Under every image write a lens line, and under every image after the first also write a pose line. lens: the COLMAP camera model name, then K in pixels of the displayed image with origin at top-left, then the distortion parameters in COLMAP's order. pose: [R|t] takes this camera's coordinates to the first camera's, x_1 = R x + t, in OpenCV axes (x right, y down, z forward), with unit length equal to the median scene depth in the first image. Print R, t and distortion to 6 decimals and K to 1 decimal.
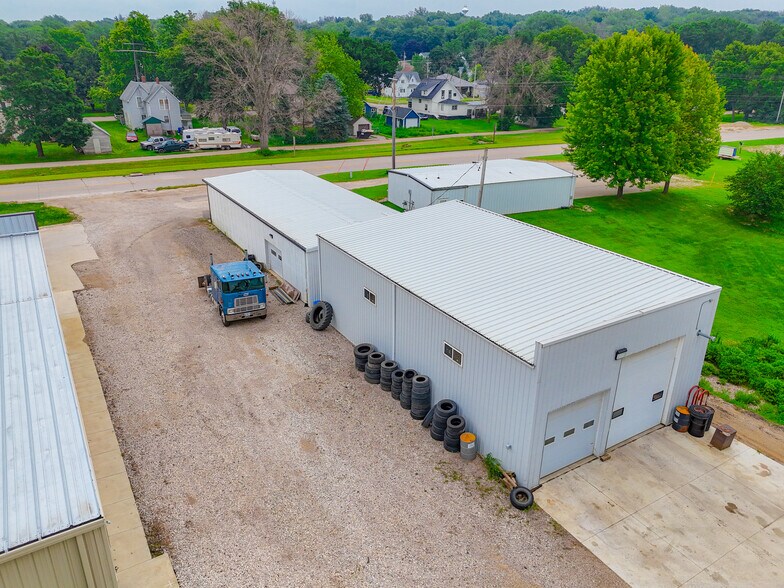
lens RADIAL K [[576.2, 0, 390.8], [0, 576.2, 293.3], [0, 0, 1]] dist [0.062426, -0.052795]
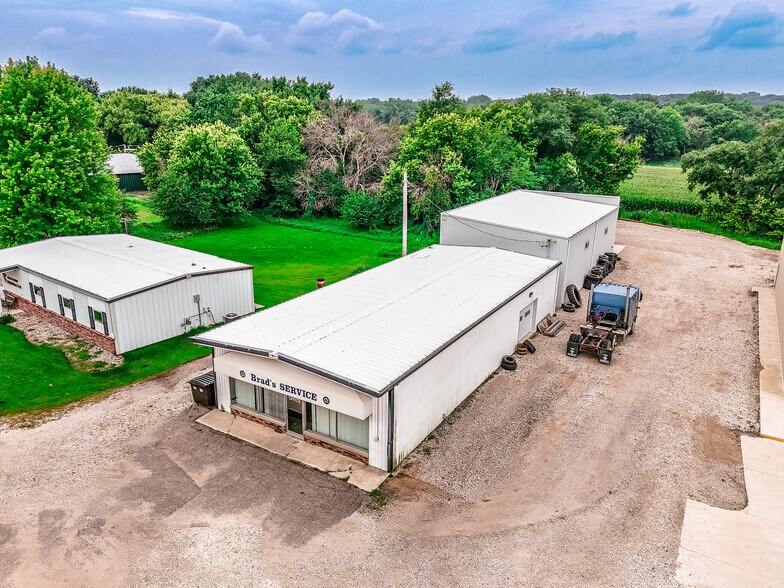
lens RADIAL K [[576.2, 0, 390.3], [0, 576.2, 295.0], [0, 0, 1]] dist [0.062426, -0.052795]
pose [[-0.461209, -0.281005, 0.841619, -0.999019], [0.324484, 0.829407, 0.454746, -0.668159], [-0.825830, 0.482825, -0.291349, 1.686495]]
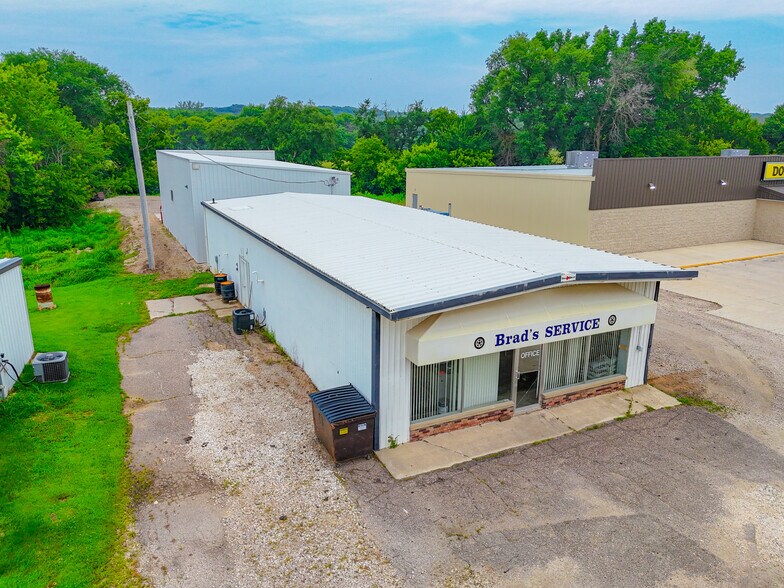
lens RADIAL K [[576.2, 0, 388.7], [0, 576.2, 292.4], [0, 0, 1]] dist [0.062426, -0.052795]
pose [[-0.996915, -0.040627, 0.067153, -0.284504], [0.008977, 0.790968, 0.611792, -0.599905], [-0.077971, 0.610508, -0.788163, 1.990021]]
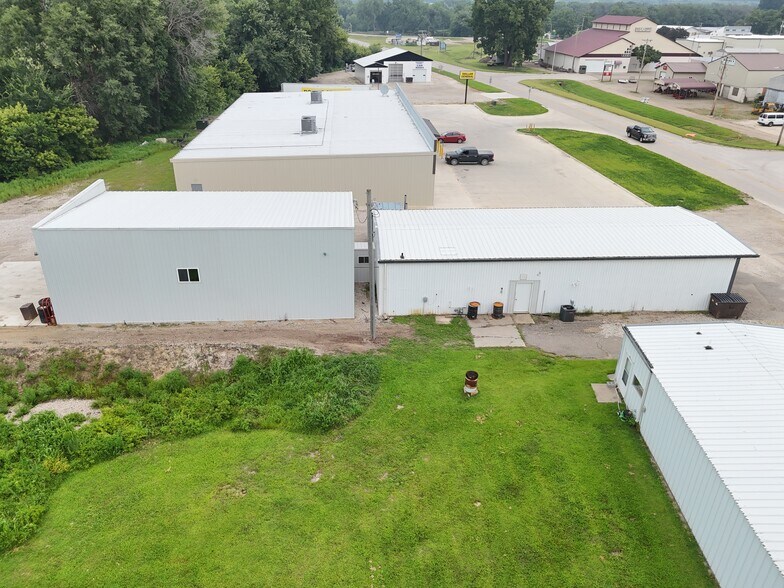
lens RADIAL K [[576.2, 0, 391.1], [0, 576.2, 298.2], [0, 0, 1]] dist [0.062426, -0.052795]
pose [[-0.460914, 0.381254, -0.801376, 0.927655], [-0.358625, 0.745978, 0.561163, -0.662017], [0.811755, 0.546042, -0.207105, 1.429239]]
